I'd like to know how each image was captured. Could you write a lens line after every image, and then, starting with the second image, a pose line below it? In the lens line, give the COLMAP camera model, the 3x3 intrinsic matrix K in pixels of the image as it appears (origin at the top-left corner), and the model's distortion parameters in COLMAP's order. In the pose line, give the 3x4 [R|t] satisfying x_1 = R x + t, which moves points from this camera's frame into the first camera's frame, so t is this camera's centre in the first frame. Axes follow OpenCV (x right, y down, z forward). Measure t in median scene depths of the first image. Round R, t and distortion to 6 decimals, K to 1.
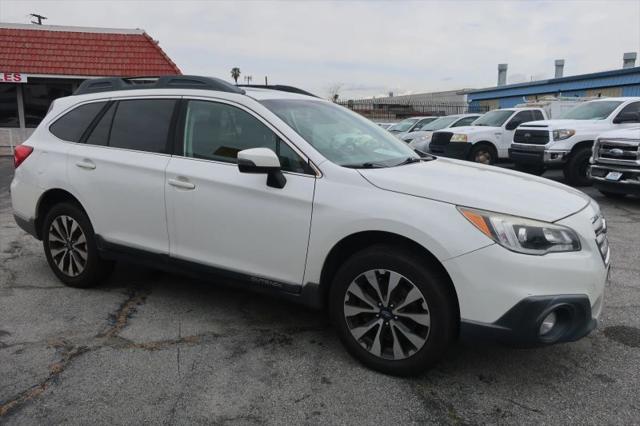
lens RADIAL K [[500.6, 0, 324.6], [0, 500.6, 213.8], [0, 0, 1]] dist [0.005969, 0.005741]
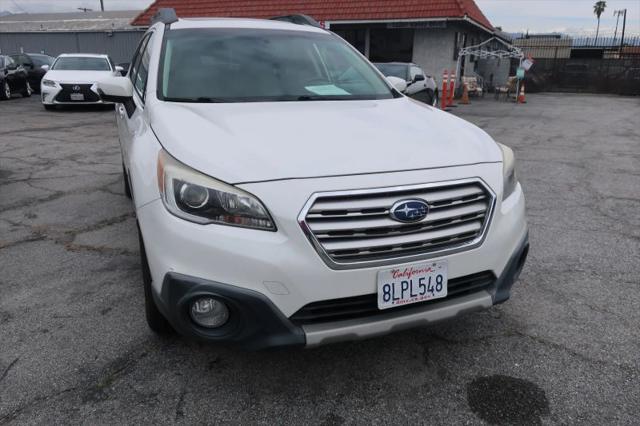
lens RADIAL K [[500.6, 0, 320.9], [0, 500.6, 216.5], [0, 0, 1]] dist [0.005969, 0.005741]
pose [[0.793881, 0.175402, -0.582225, 0.781199], [-0.110763, 0.983188, 0.145168, -0.044295], [0.597900, -0.050757, 0.799962, 0.393985]]
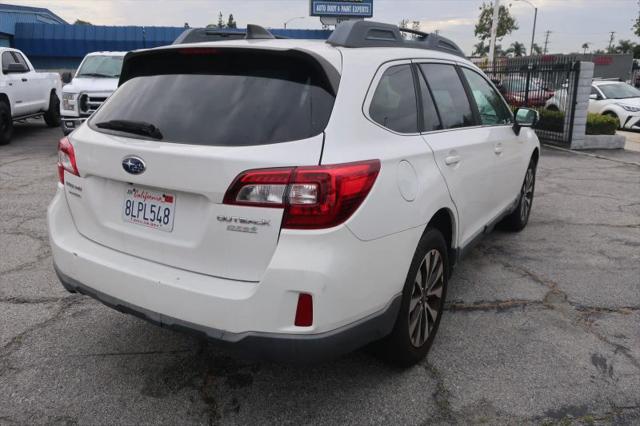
lens RADIAL K [[500.6, 0, 318.6], [0, 500.6, 211.6], [0, 0, 1]] dist [0.005969, 0.005741]
pose [[0.027473, -0.272657, 0.961719, -1.417077], [0.172744, 0.948903, 0.264089, -0.296090], [-0.984584, 0.158876, 0.073169, 1.390236]]
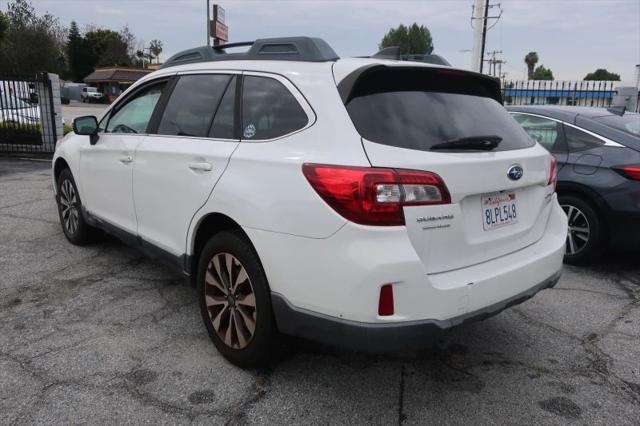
lens RADIAL K [[500.6, 0, 319.5], [0, 500.6, 211.7], [0, 0, 1]] dist [0.005969, 0.005741]
pose [[-0.945917, -0.111470, 0.304655, -0.755156], [0.014796, 0.923311, 0.383768, -0.456578], [-0.324070, 0.367521, -0.871727, 2.408019]]
